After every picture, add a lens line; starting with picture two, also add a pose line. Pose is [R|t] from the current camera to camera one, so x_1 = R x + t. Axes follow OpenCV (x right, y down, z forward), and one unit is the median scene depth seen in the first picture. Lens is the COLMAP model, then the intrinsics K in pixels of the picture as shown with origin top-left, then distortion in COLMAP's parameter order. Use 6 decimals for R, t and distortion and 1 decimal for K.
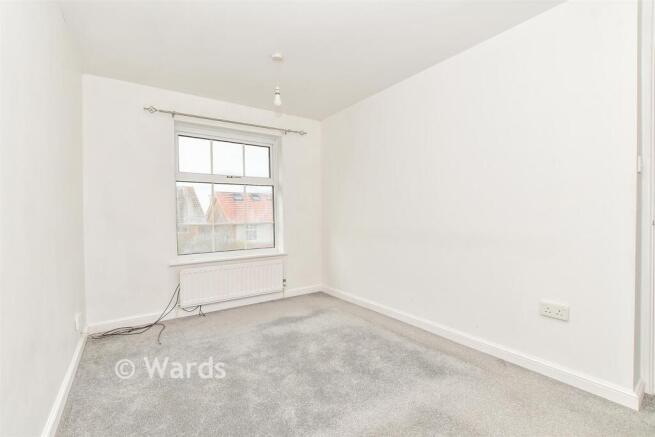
lens RADIAL K [[292.8, 0, 327.5], [0, 292.8, 218.5], [0, 0, 1]] dist [-0.014989, -0.000285]
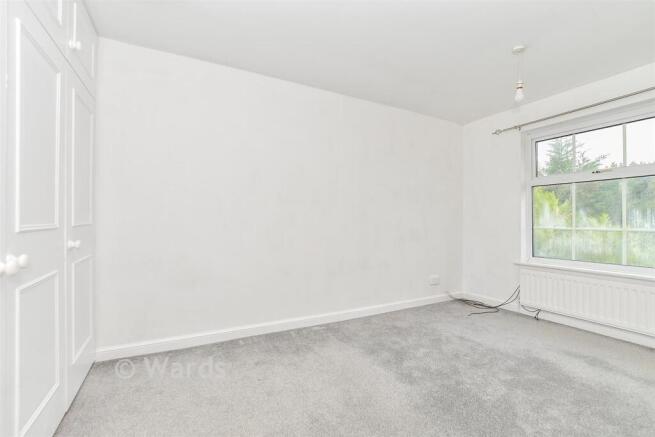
lens RADIAL K [[292.8, 0, 327.5], [0, 292.8, 218.5], [0, 0, 1]] dist [-0.014989, -0.000285]
pose [[-0.116806, 0.007074, -0.993130, 0.619714], [-0.011973, 0.999892, 0.008531, -0.012170], [0.993083, 0.012887, -0.116709, 0.388503]]
